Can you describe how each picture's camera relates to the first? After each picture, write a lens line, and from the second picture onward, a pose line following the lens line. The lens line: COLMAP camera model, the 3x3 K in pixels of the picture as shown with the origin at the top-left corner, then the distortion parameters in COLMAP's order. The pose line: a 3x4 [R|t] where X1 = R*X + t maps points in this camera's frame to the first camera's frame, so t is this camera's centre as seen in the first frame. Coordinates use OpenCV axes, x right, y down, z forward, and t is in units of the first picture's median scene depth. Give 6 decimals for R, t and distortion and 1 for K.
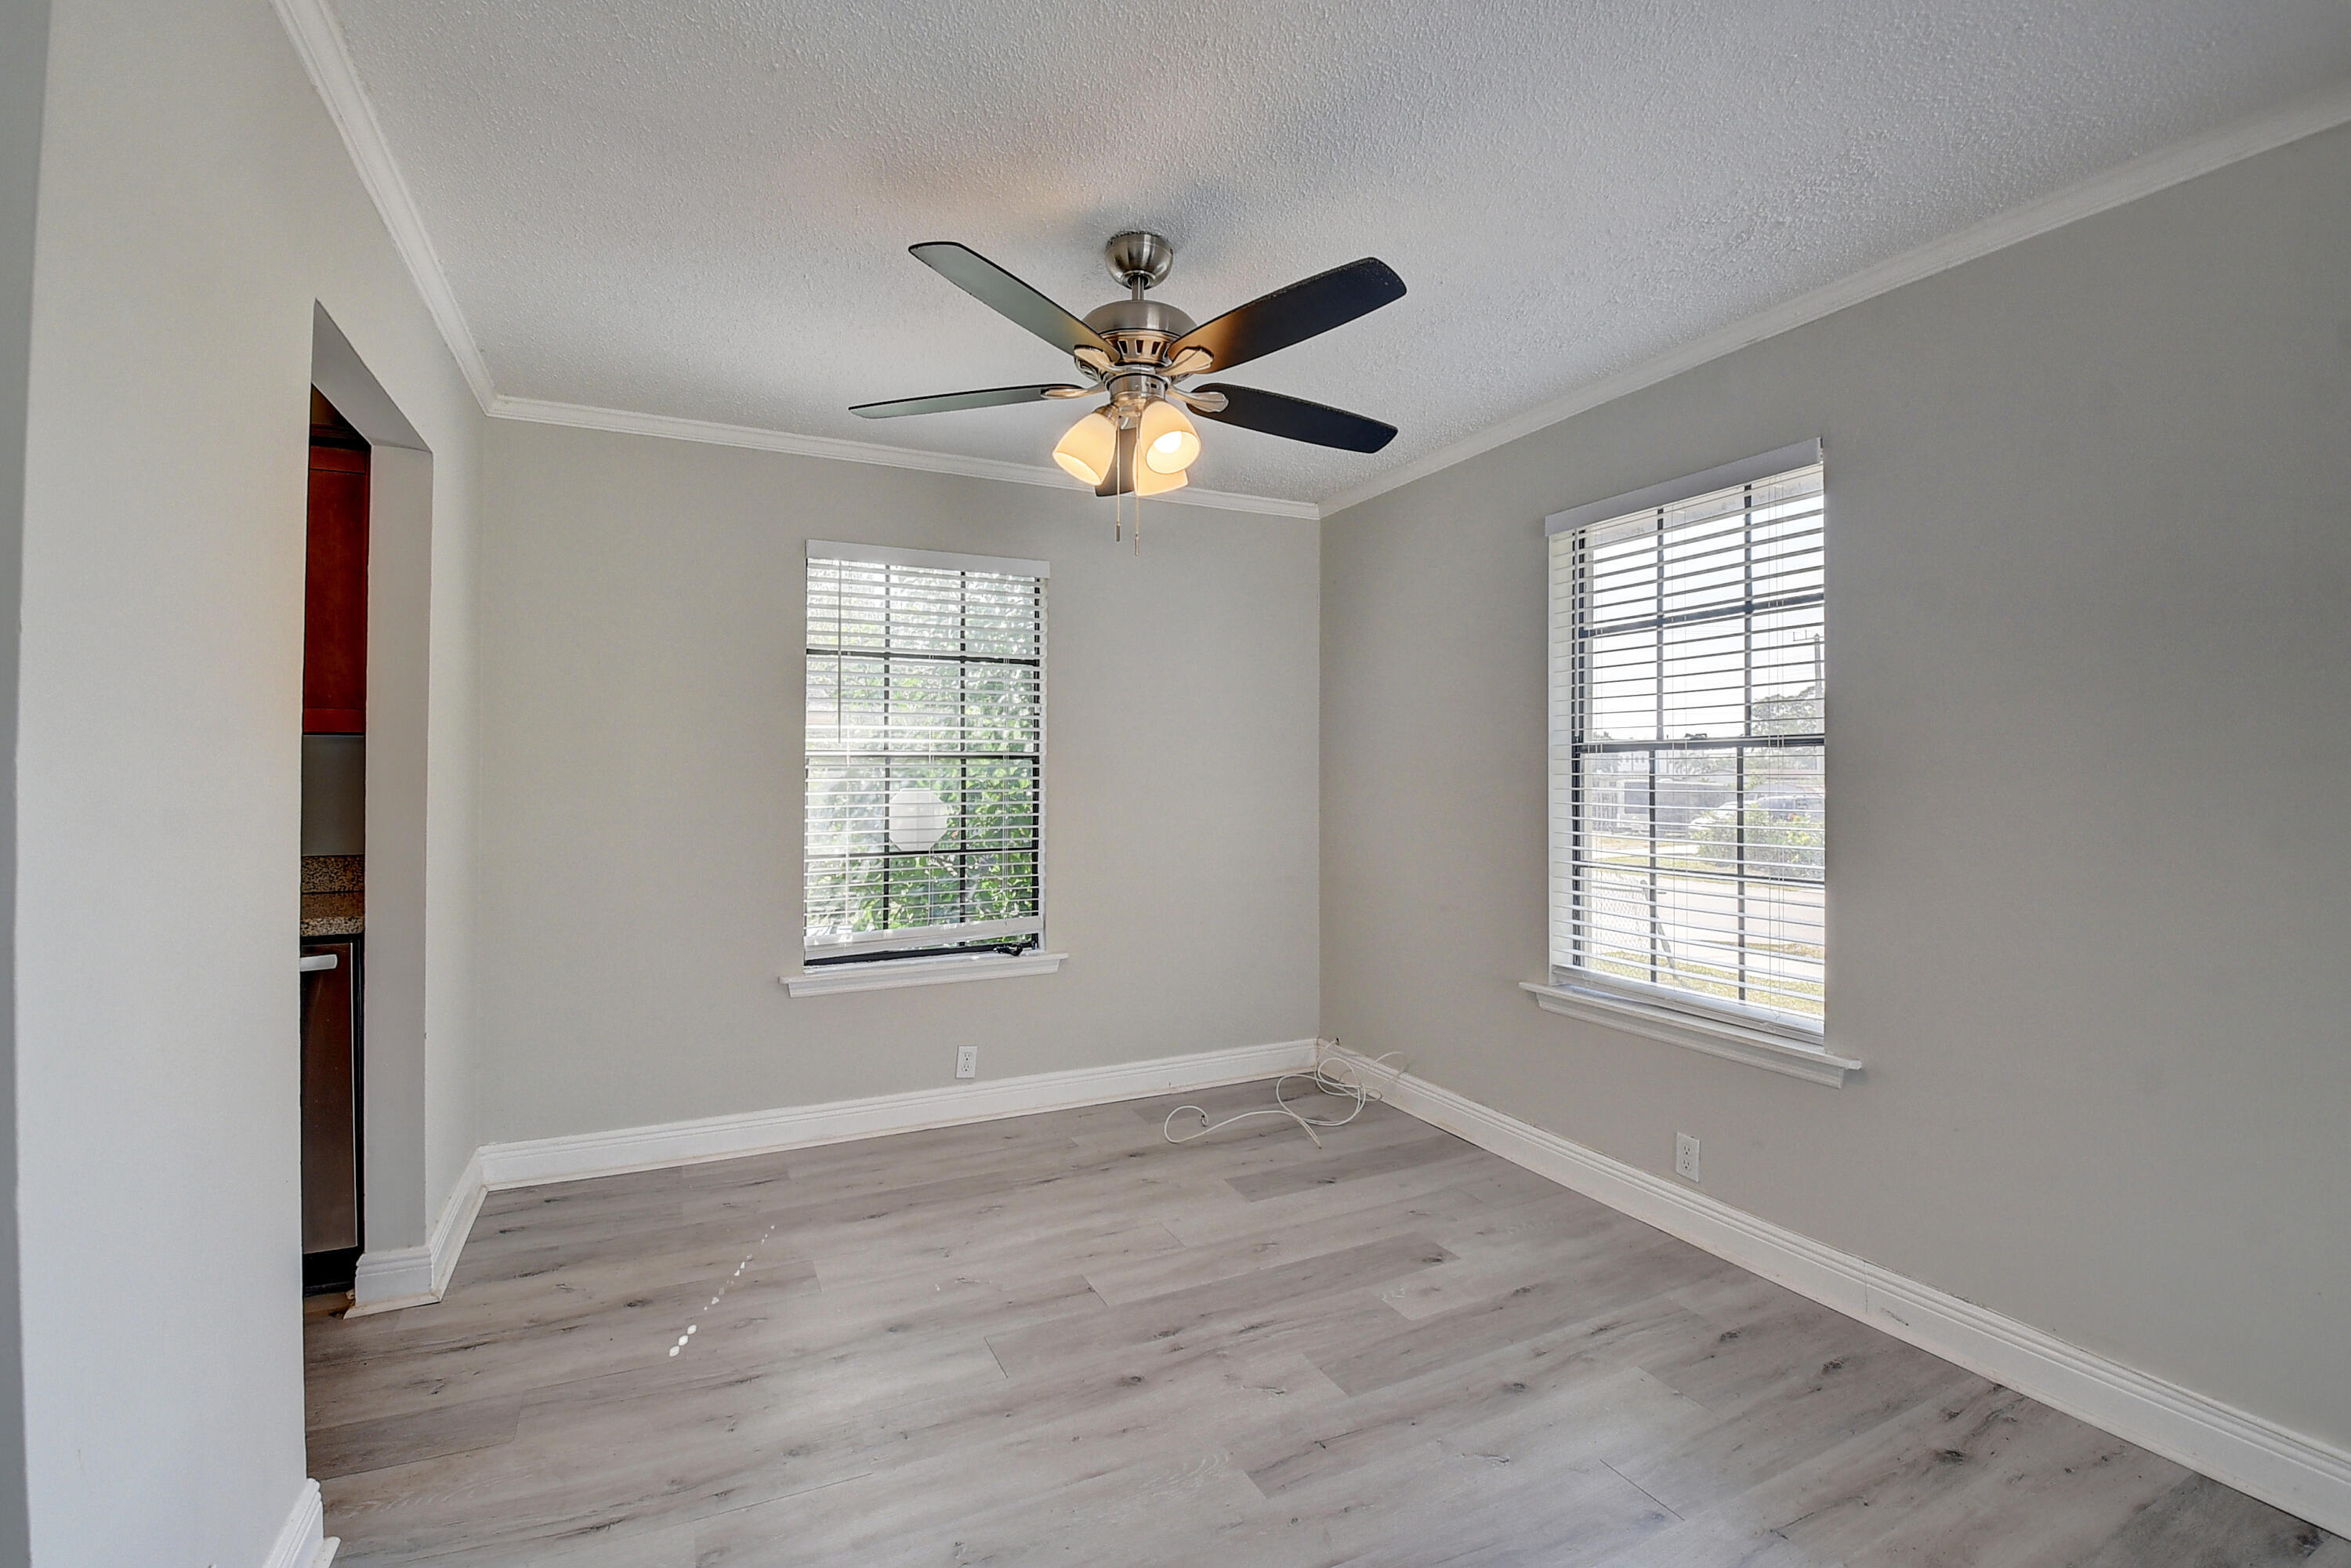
lens RADIAL K [[1047.3, 0, 1177.2], [0, 1047.3, 768.2], [0, 0, 1]] dist [0.006955, -0.017937]
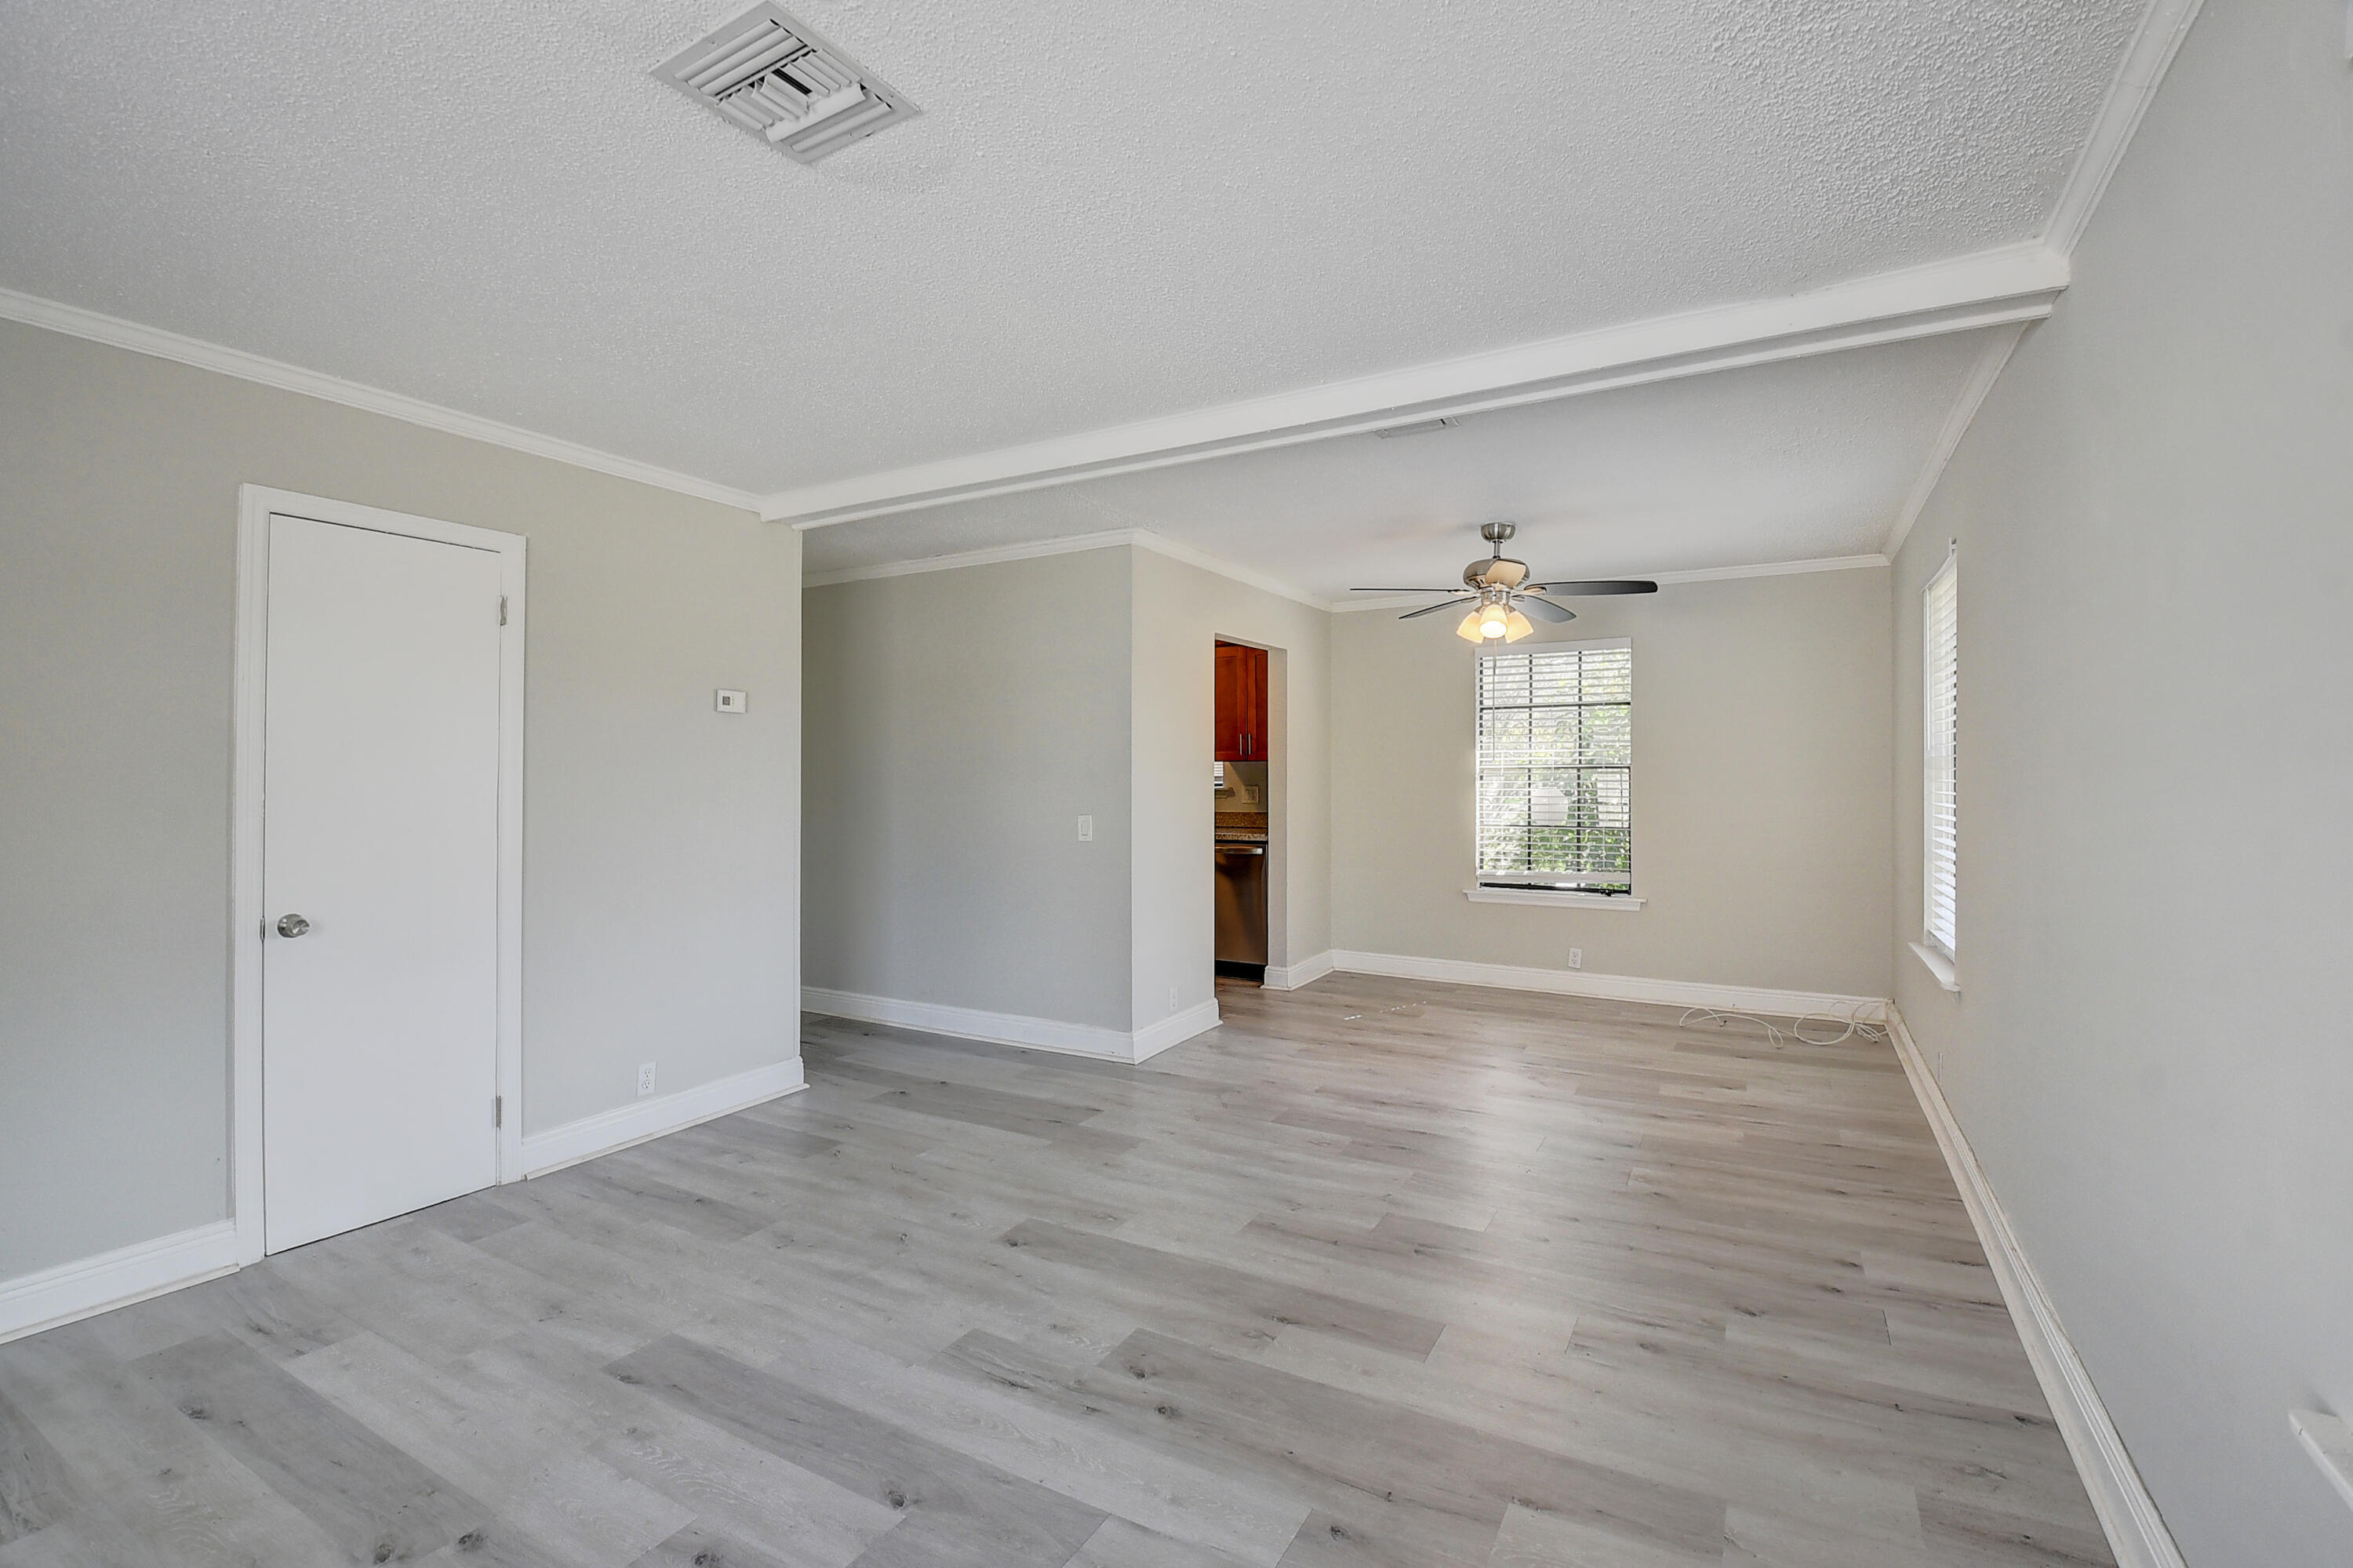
lens RADIAL K [[1048.3, 0, 1161.2], [0, 1048.3, 768.6], [0, 0, 1]] dist [0.006955, -0.017937]
pose [[0.558629, -0.006157, -0.829395, 0.915146], [0.005322, 0.999978, -0.003839, -0.008508], [0.829400, -0.002270, 0.558650, -0.498560]]
